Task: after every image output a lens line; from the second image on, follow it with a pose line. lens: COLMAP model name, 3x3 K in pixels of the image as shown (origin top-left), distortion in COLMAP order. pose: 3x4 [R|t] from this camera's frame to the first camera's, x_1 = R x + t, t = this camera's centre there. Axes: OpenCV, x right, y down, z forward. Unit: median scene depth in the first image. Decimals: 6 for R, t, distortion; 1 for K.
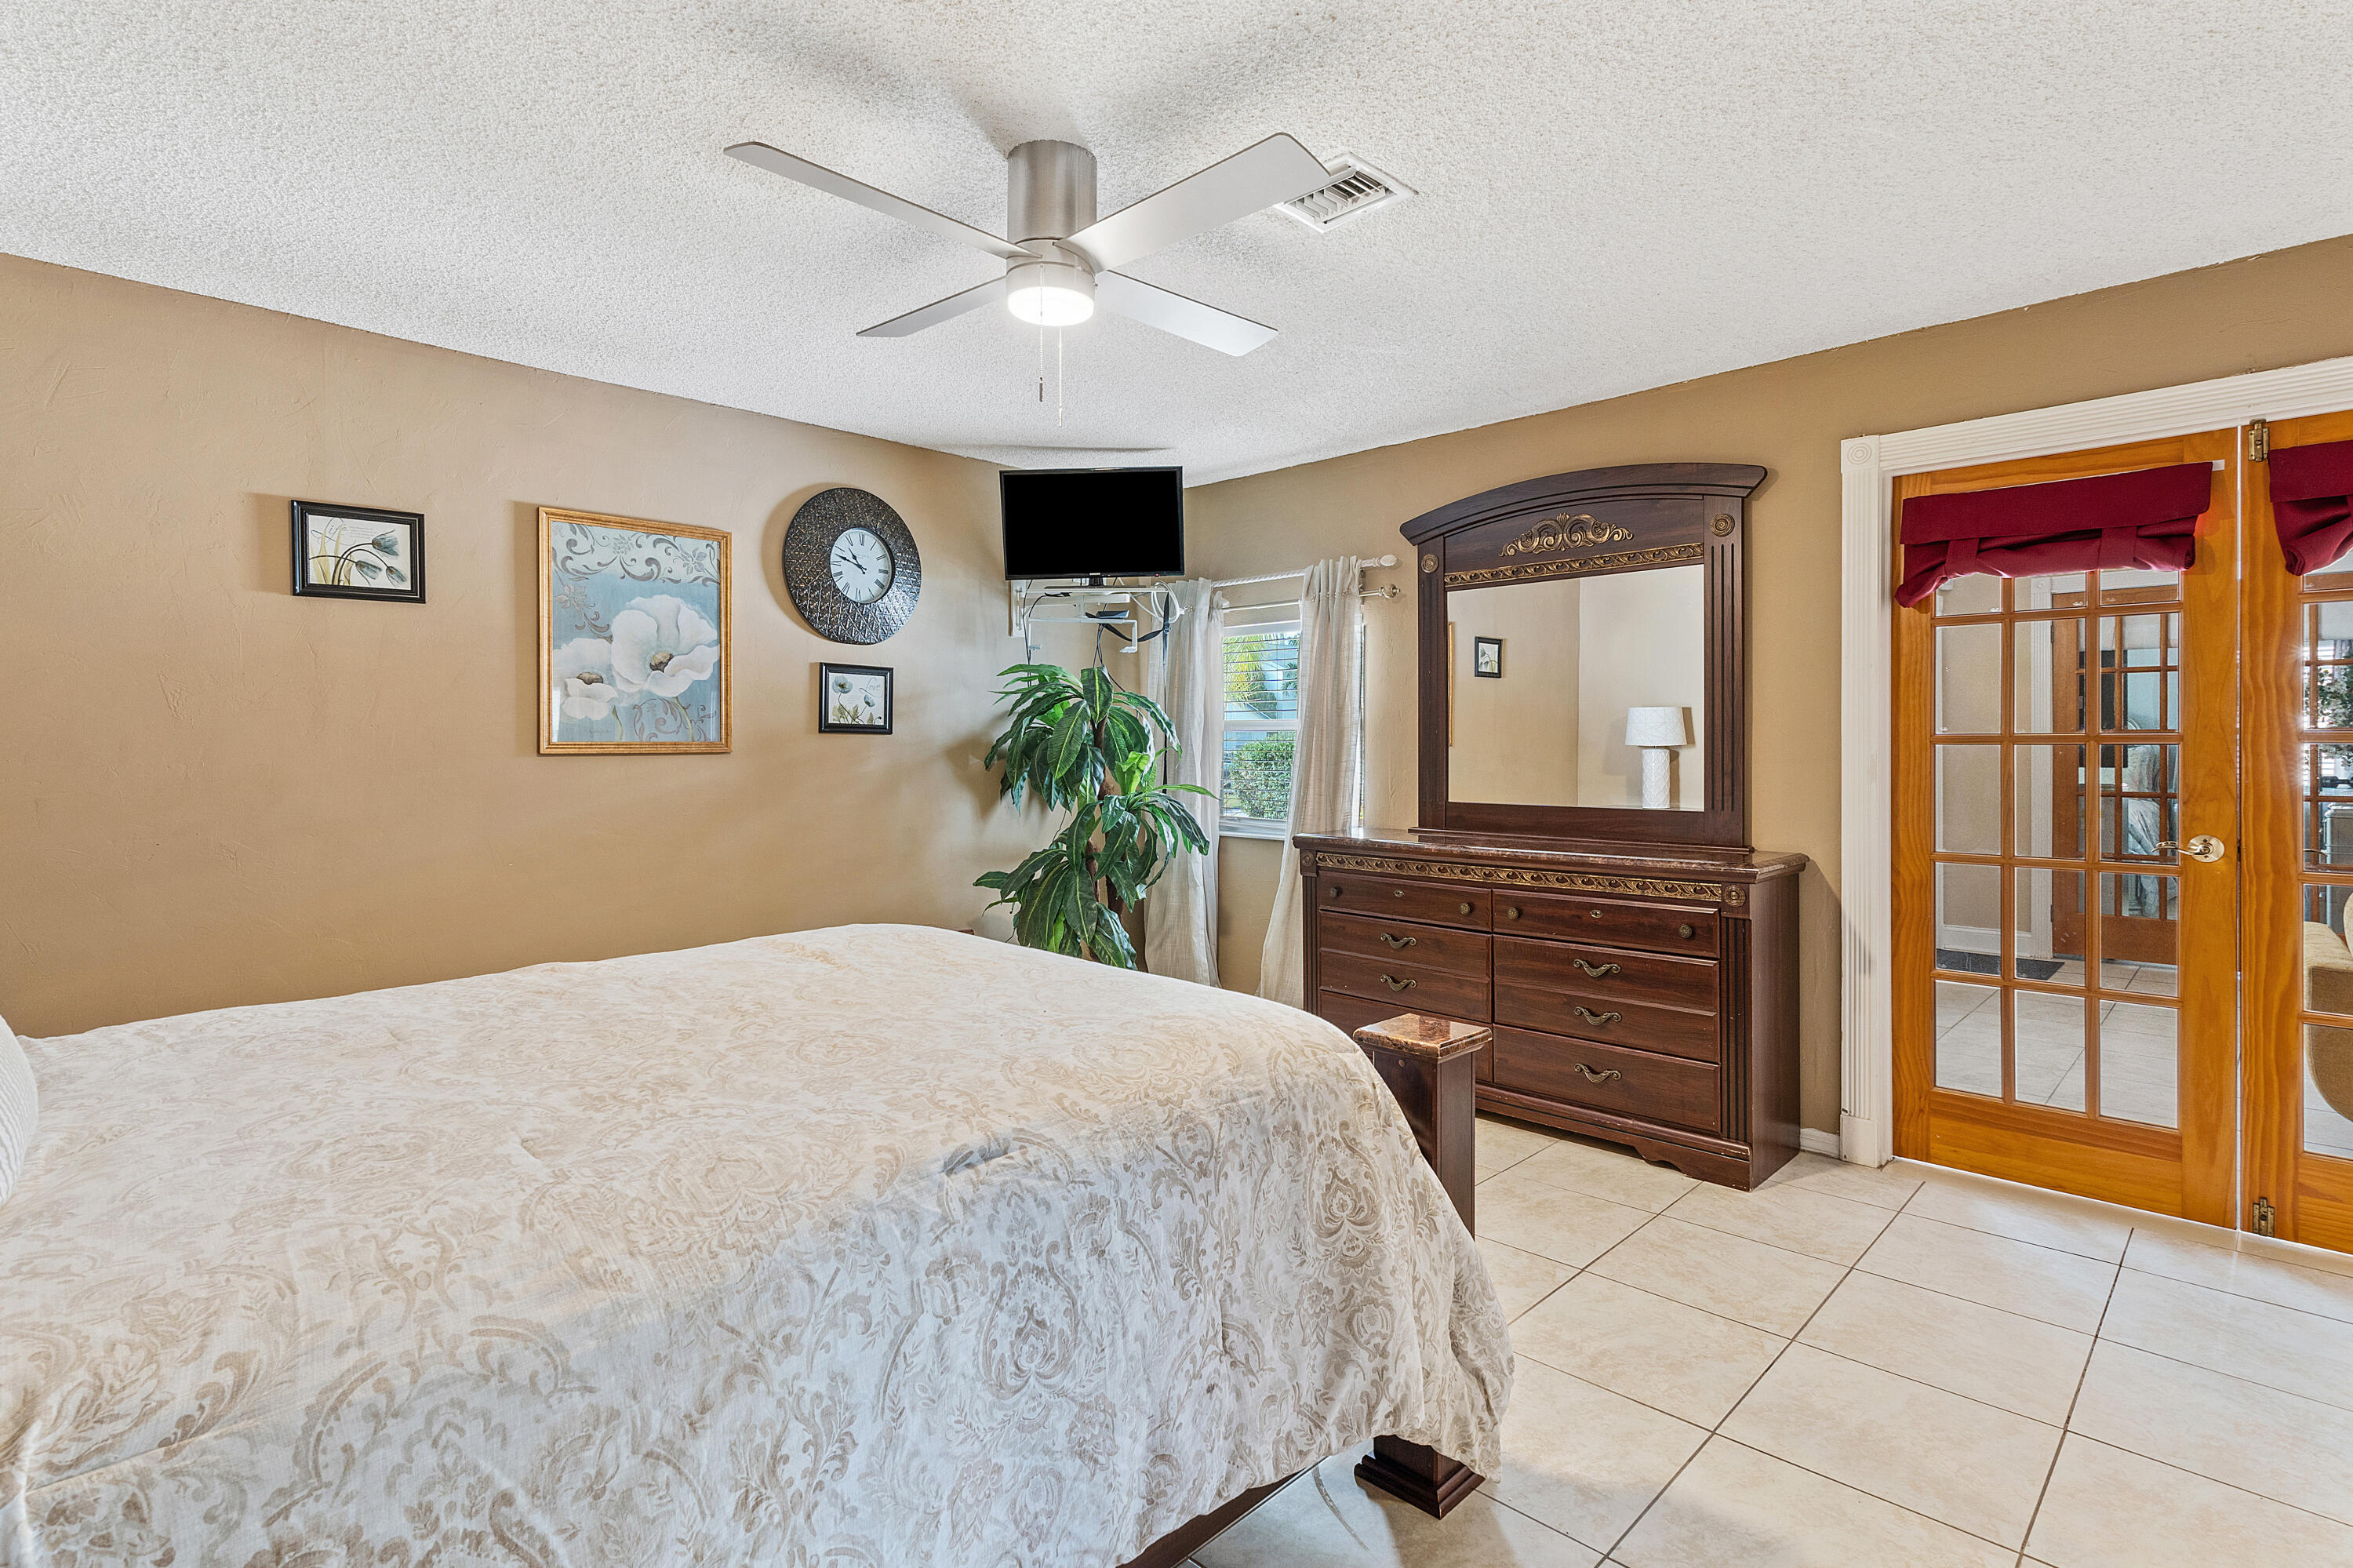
lens RADIAL K [[1155.7, 0, 1175.8], [0, 1155.7, 759.9], [0, 0, 1]] dist [0.001256, -0.001890]
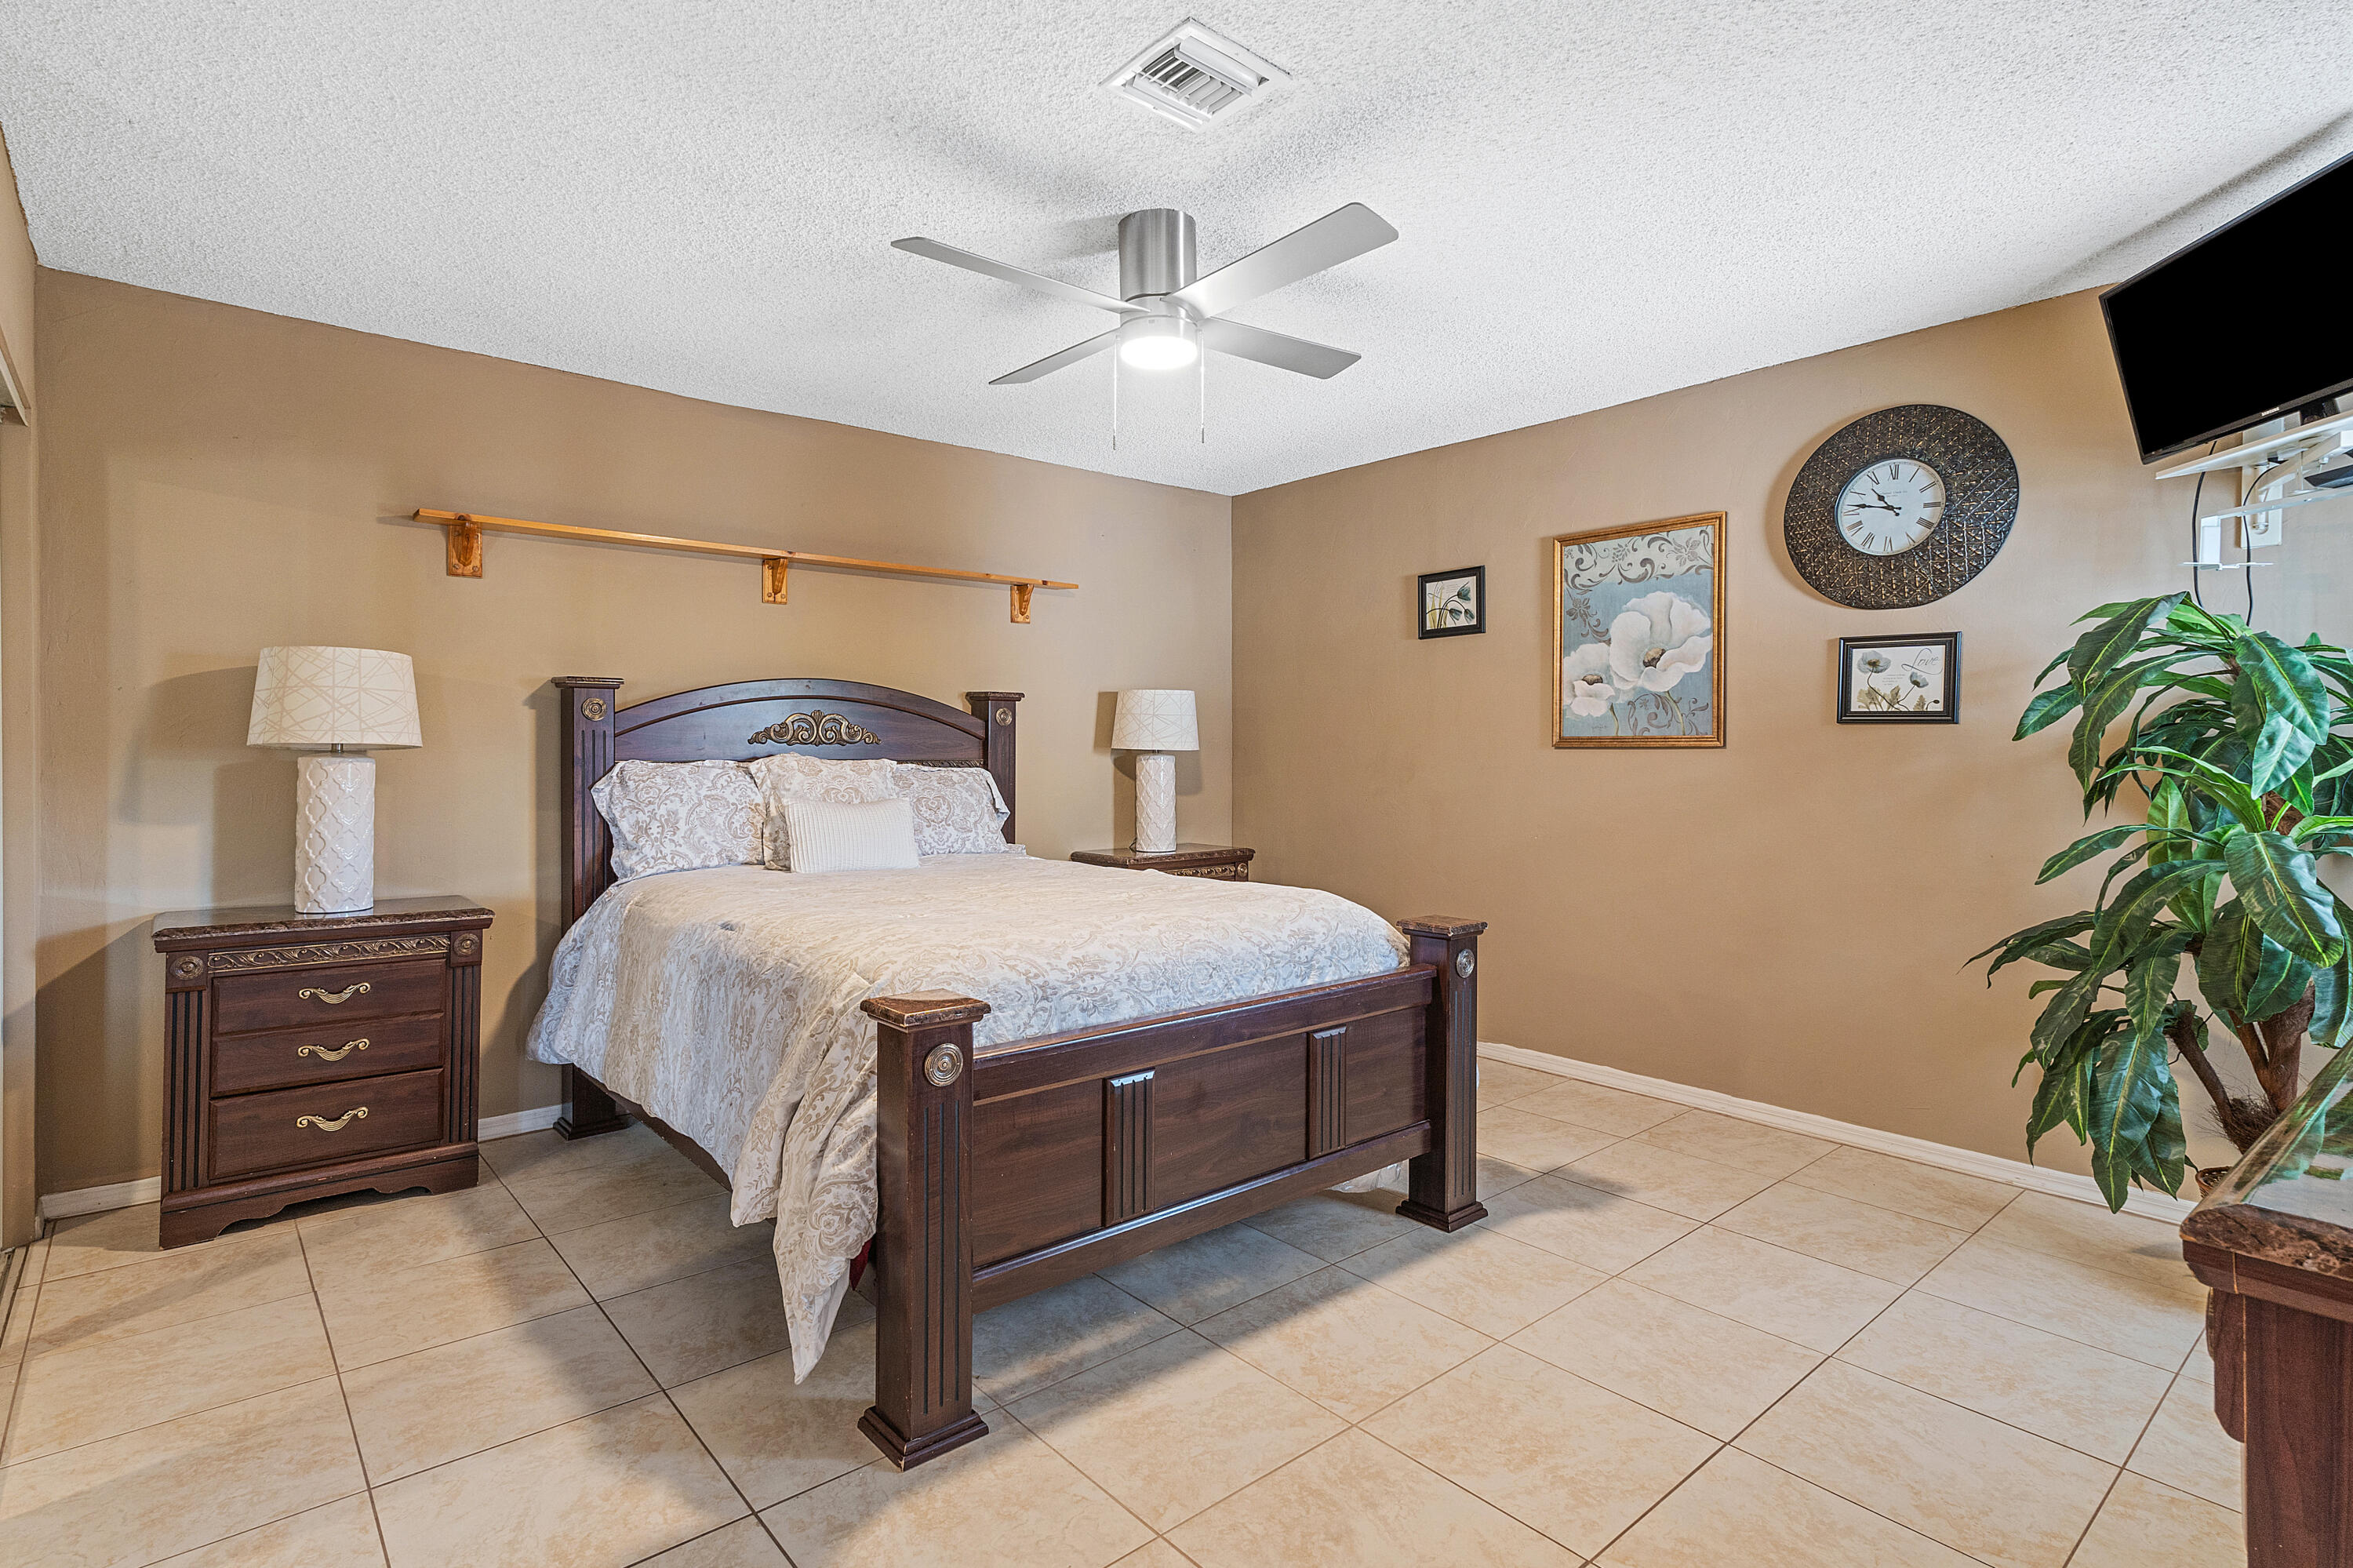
lens RADIAL K [[1155.7, 0, 1174.8], [0, 1155.7, 773.0], [0, 0, 1]] dist [0.001256, -0.001890]
pose [[-0.083088, 0.018924, -0.996363, 0.613282], [-0.017946, 0.999629, 0.020483, 0.003951], [0.996381, 0.019583, -0.082717, 0.662853]]
